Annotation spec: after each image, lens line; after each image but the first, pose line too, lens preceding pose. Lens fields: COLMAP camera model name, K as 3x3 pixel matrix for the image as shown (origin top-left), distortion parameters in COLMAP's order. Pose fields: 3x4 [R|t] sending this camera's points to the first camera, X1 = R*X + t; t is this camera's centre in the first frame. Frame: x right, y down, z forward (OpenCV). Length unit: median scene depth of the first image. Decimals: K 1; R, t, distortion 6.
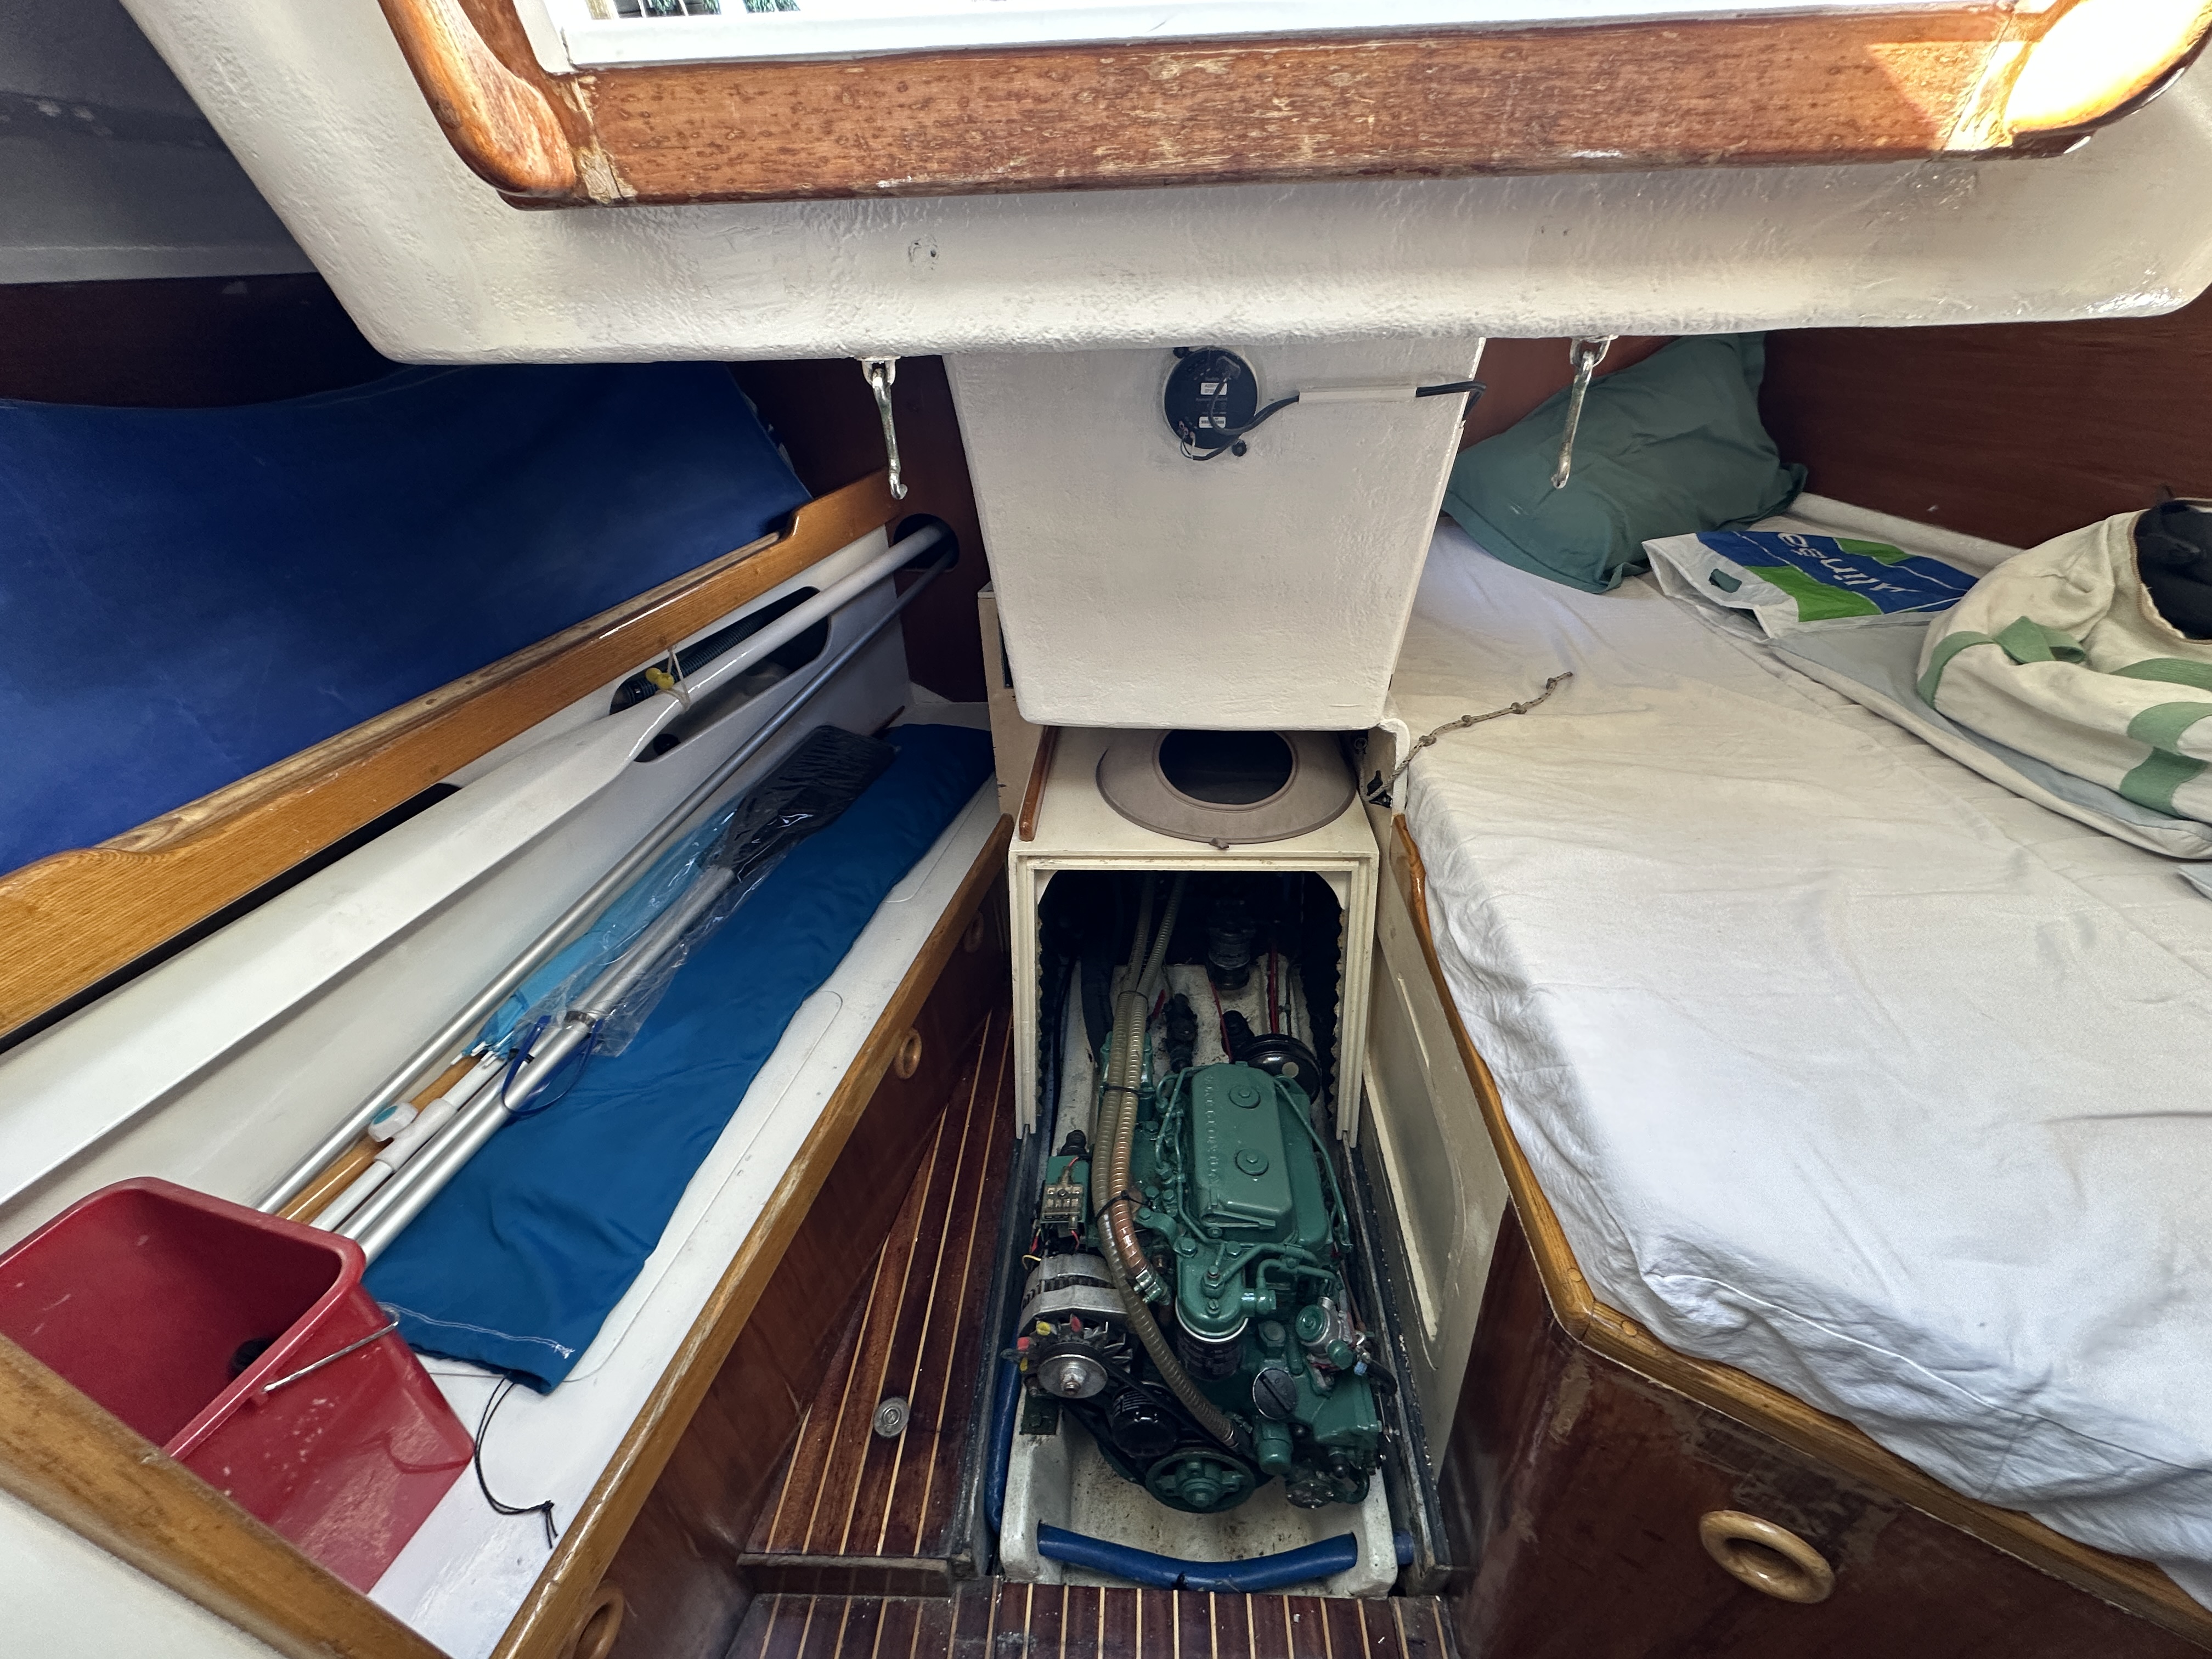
lens RADIAL K [[885.7, 0, 1119.7], [0, 885.7, 821.8], [0, 0, 1]] dist [-0.001869, 0.000962]
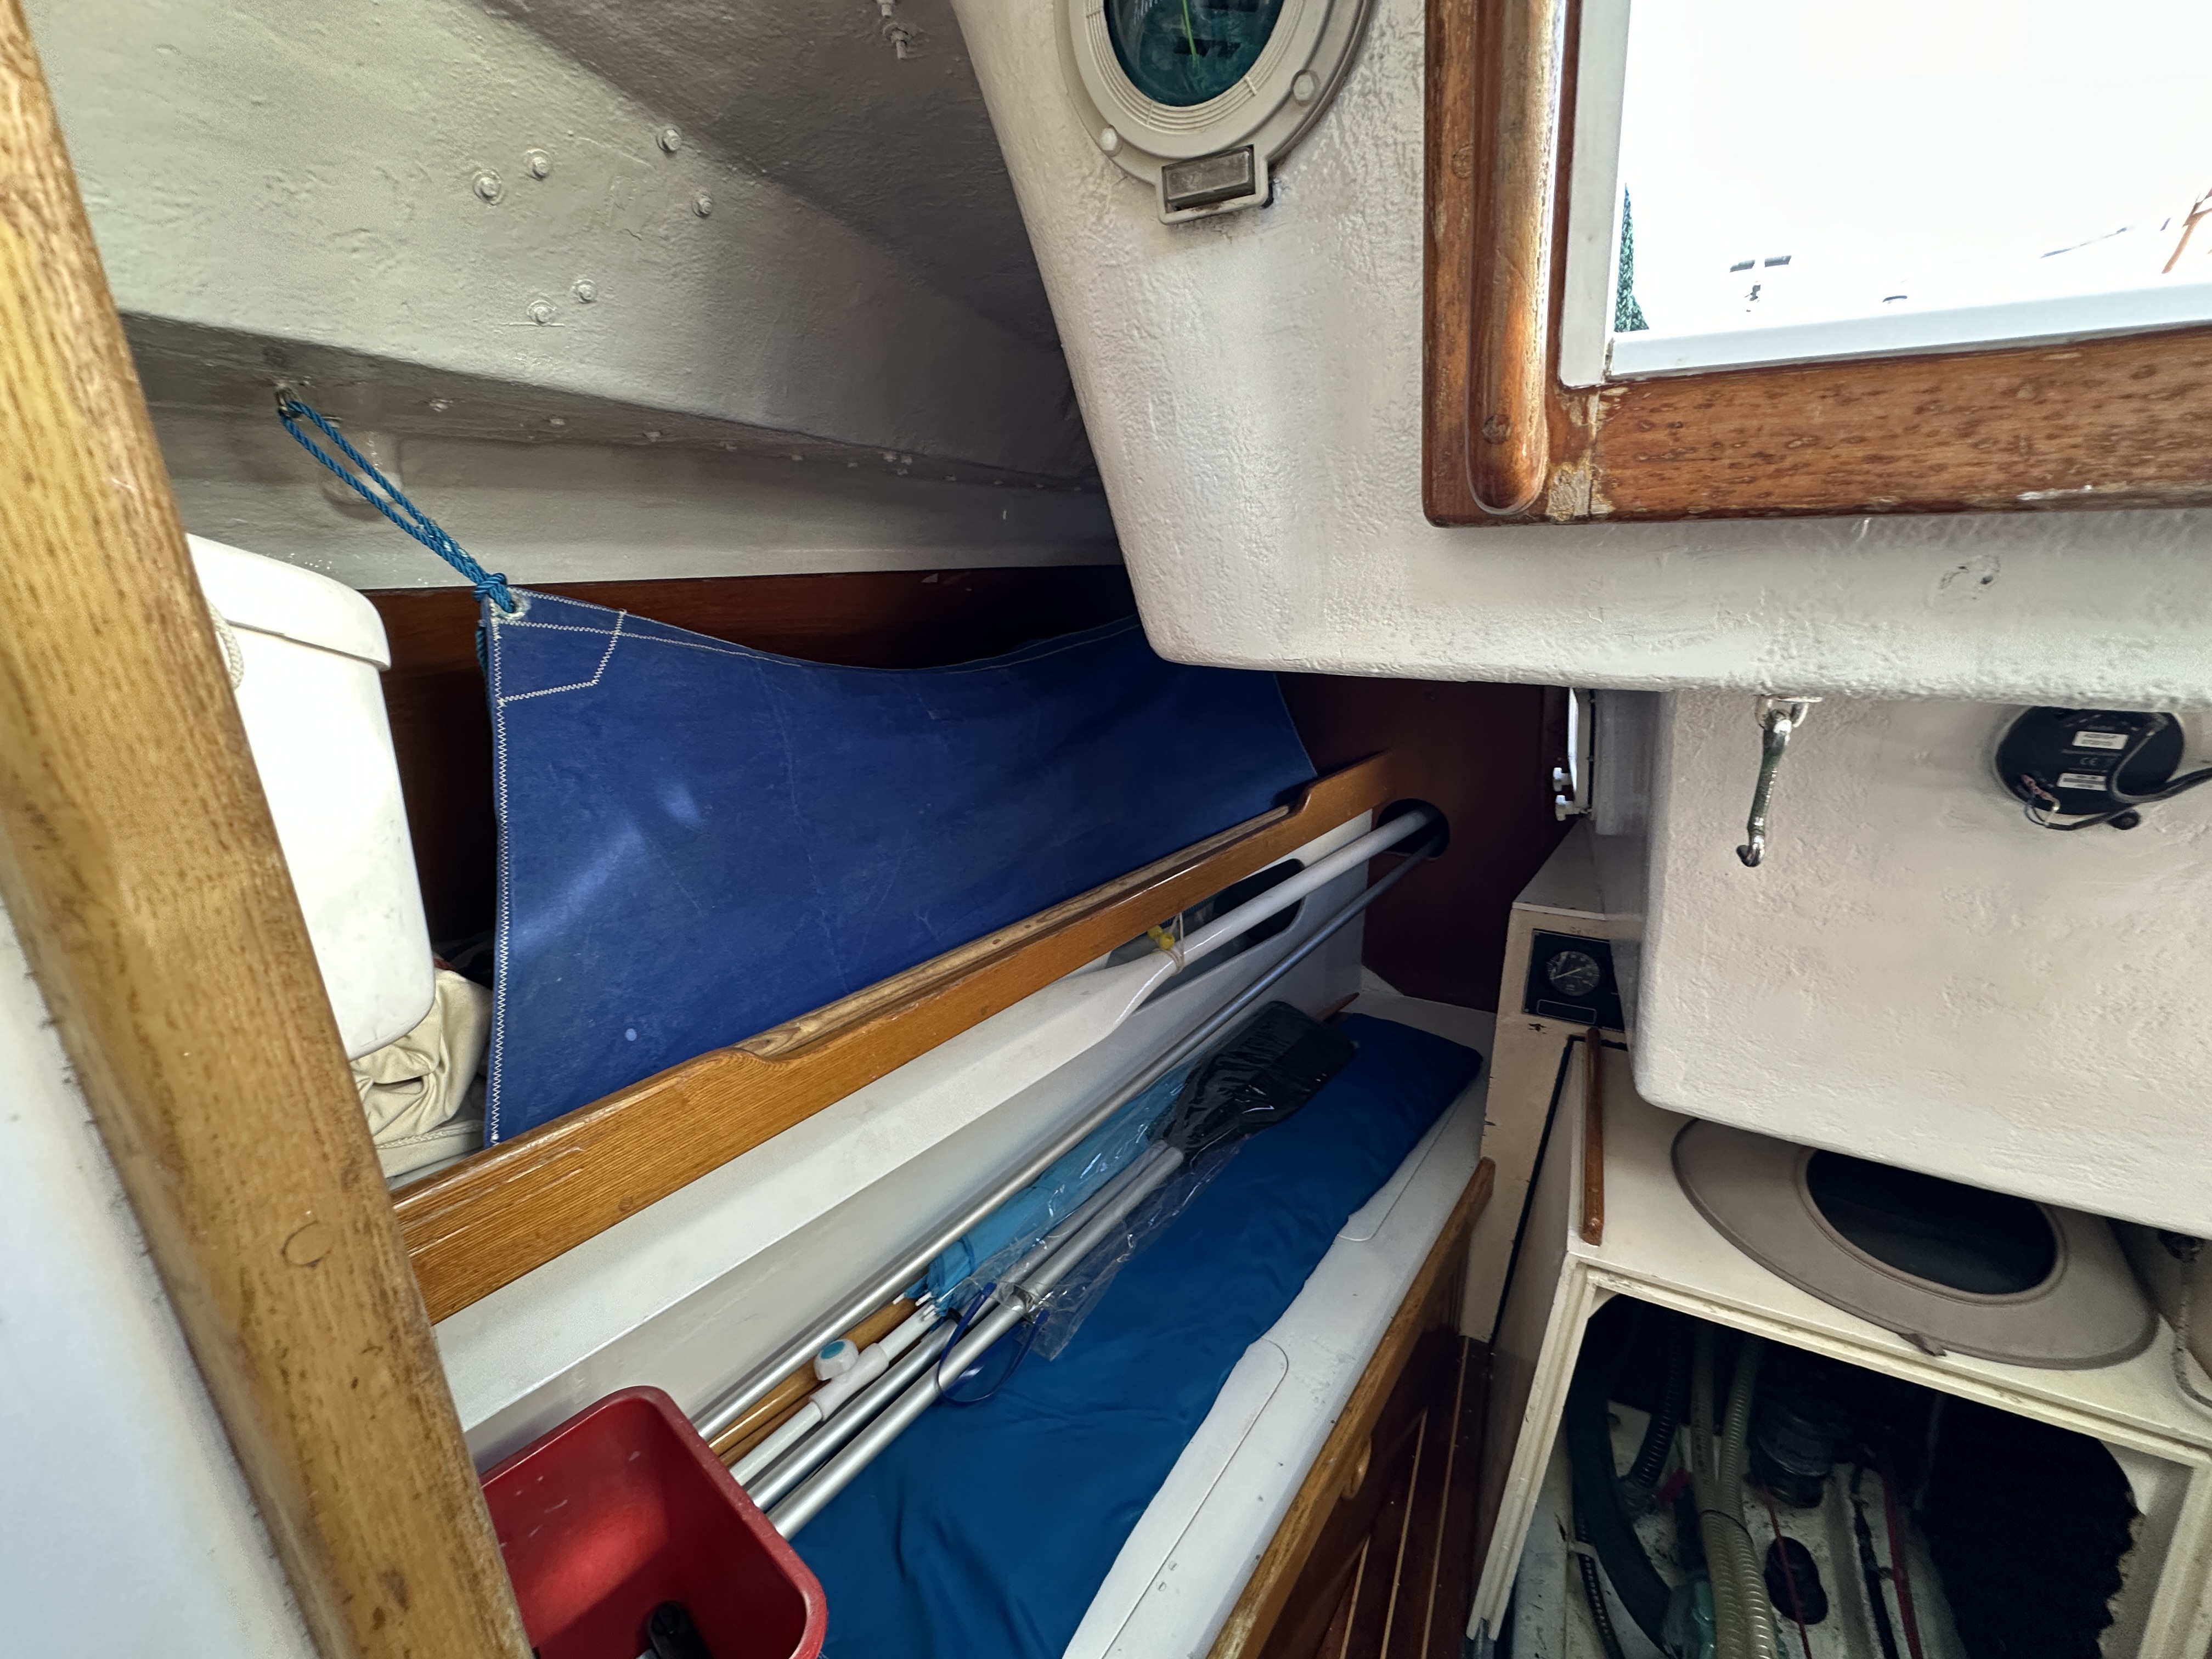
lens RADIAL K [[885.7, 0, 1121.8], [0, 885.7, 825.5], [0, 0, 1]] dist [-0.001869, 0.000962]
pose [[0.914104, 0.129373, -0.384288, -0.244354], [-0.228144, 0.947587, -0.223673, -0.060695], [0.335209, 0.292134, 0.895708, 0.082669]]
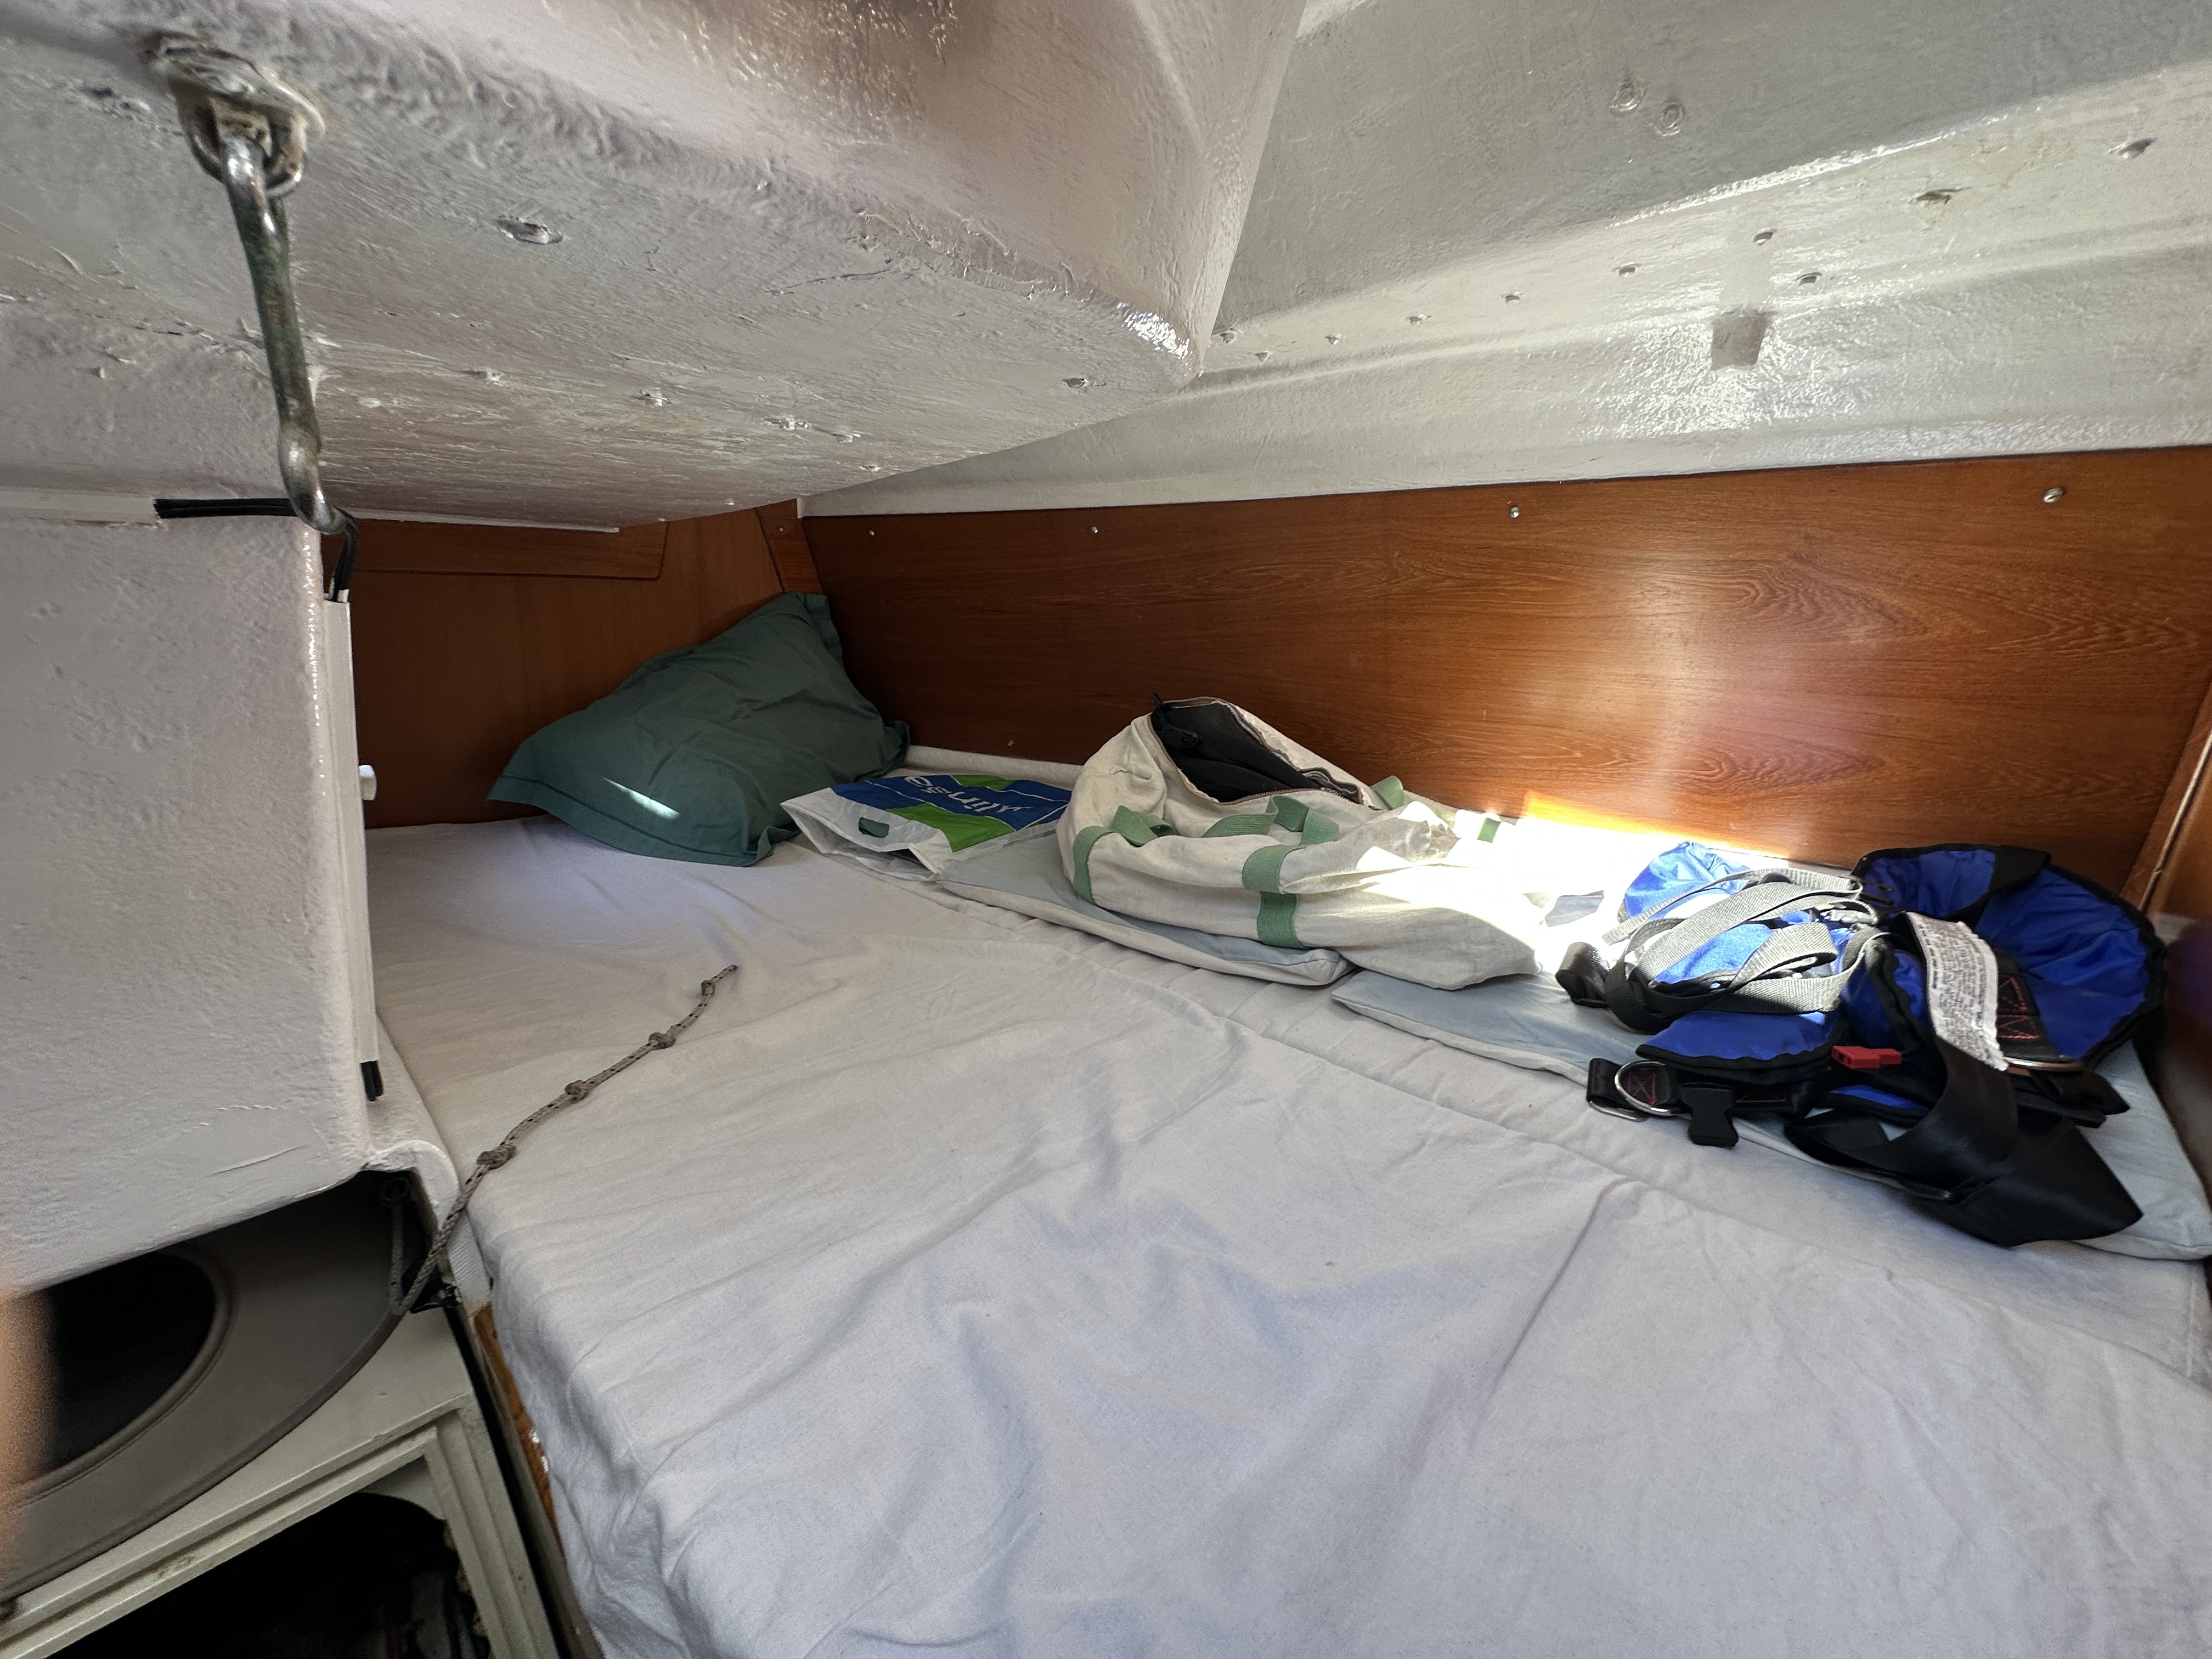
lens RADIAL K [[885.7, 0, 1106.9], [0, 885.7, 818.0], [0, 0, 1]] dist [-0.001869, 0.000962]
pose [[0.660078, -0.138822, 0.738258, 0.206749], [0.377822, 0.910776, -0.166549, -0.044390], [-0.649267, 0.388865, 0.653633, 0.295633]]
